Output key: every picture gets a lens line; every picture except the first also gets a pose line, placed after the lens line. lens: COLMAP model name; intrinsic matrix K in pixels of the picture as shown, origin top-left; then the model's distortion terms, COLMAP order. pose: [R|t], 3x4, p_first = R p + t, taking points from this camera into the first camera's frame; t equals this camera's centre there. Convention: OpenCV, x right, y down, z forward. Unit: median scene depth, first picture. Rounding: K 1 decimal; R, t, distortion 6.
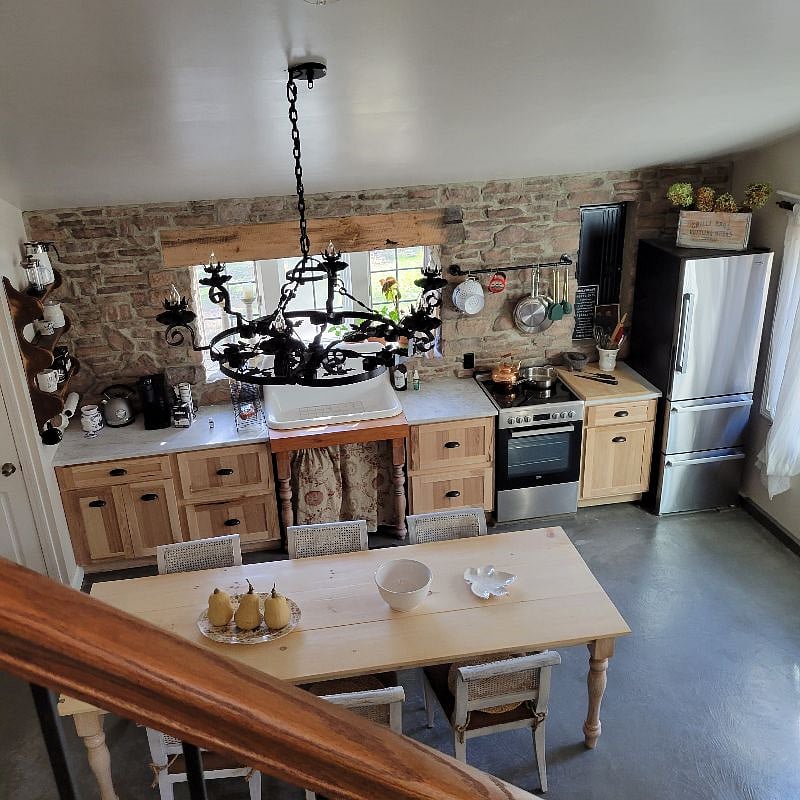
lens RADIAL K [[800.9, 0, 406.6], [0, 800.9, 403.9], [0, 0, 1]] dist [0.028970, 0.012159]
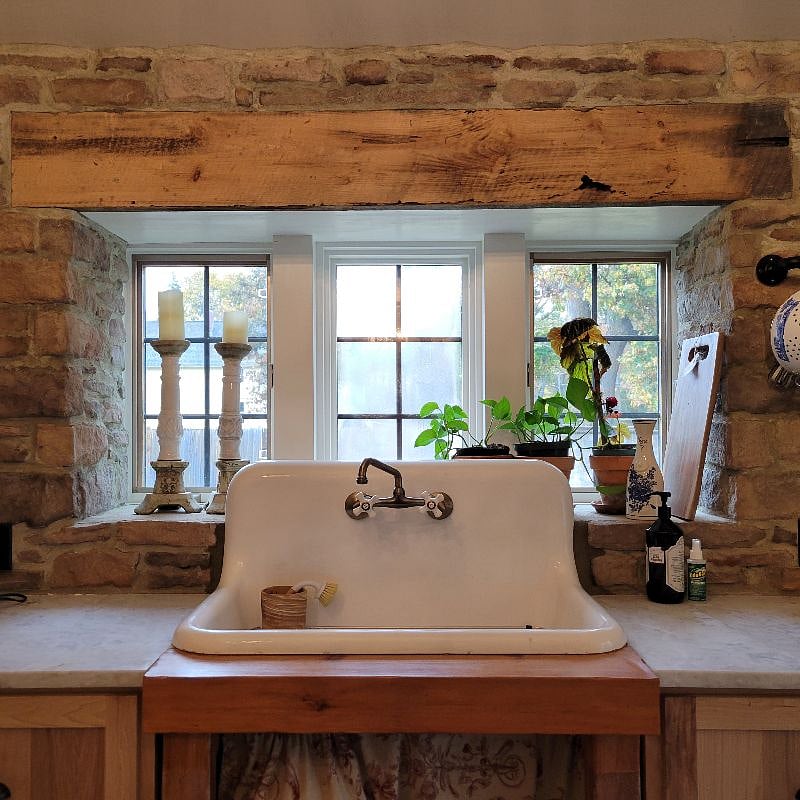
lens RADIAL K [[760.0, 0, 399.9], [0, 760.0, 442.9], [0, 0, 1]] dist [0.008376, 0.012994]
pose [[0.980877, 0.036875, -0.191102, -0.035806], [-0.110441, 0.913950, -0.390510, 0.059900], [0.160257, 0.404148, 0.900545, 0.709297]]
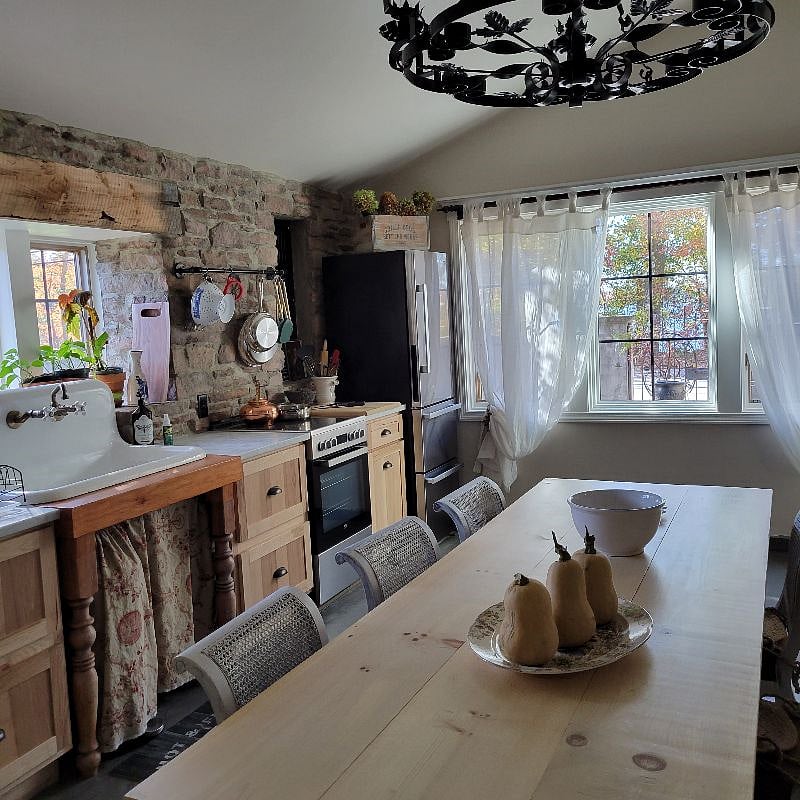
lens RADIAL K [[800.9, 0, 406.6], [0, 800.9, 403.9], [0, 0, 1]] dist [0.028970, 0.012159]
pose [[0.563764, -0.080755, 0.821978, -0.434265], [0.365381, 0.916913, -0.160519, 0.133781], [-0.740720, 0.390831, 0.546429, 0.516836]]
